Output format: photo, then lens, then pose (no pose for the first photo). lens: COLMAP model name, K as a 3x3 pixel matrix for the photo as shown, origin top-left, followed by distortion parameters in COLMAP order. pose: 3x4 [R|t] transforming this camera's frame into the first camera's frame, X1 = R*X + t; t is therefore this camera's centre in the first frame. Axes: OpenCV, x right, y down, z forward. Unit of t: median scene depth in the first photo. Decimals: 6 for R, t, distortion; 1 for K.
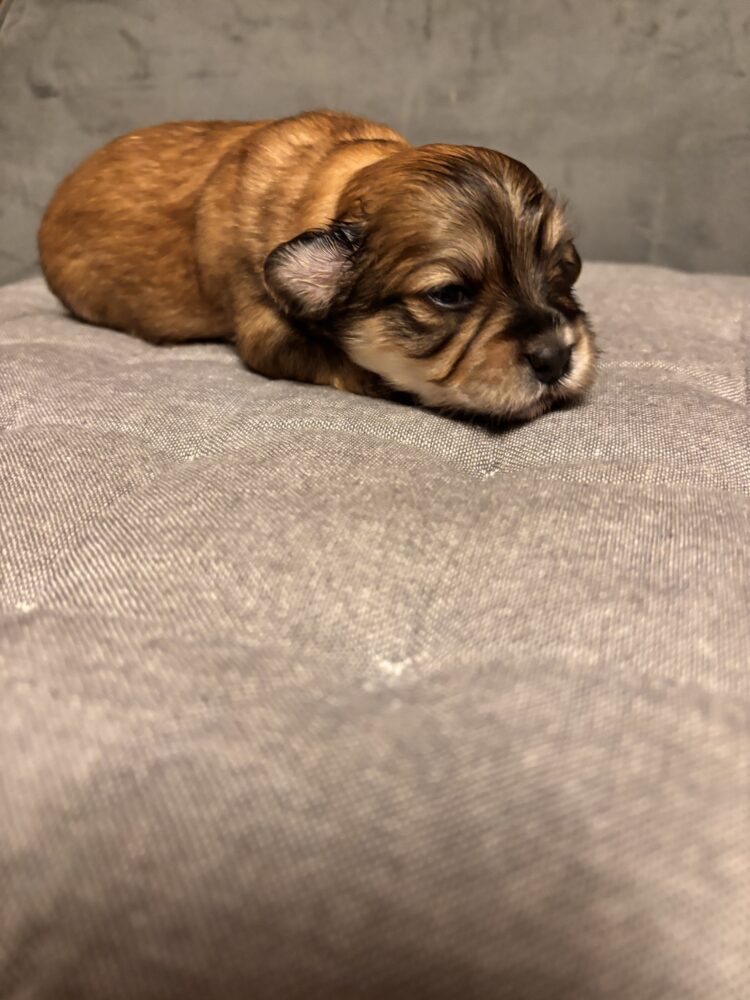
lens RADIAL K [[734.6, 0, 347.9], [0, 734.6, 501.6], [0, 0, 1]] dist [-0.008977, -0.022086]
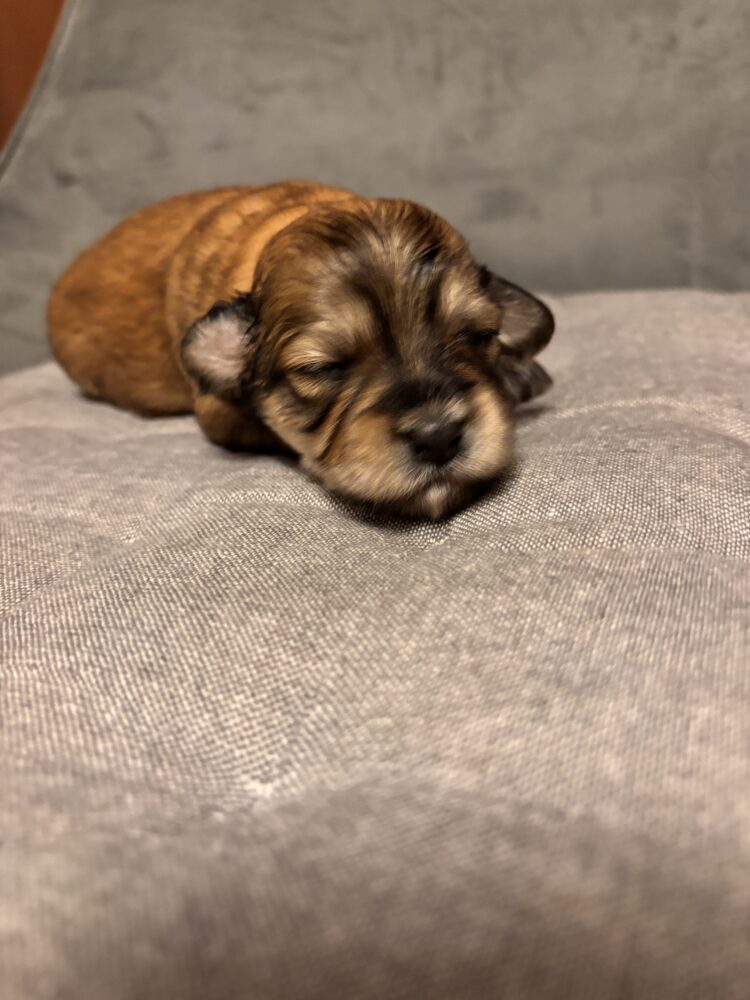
lens RADIAL K [[734.6, 0, 370.6], [0, 734.6, 503.9], [0, 0, 1]] dist [-0.008977, -0.022086]
pose [[0.991191, -0.062307, -0.116867, 0.197903], [0.055386, 0.996566, -0.061559, -0.030209], [0.120301, 0.054543, 0.991238, 0.091695]]
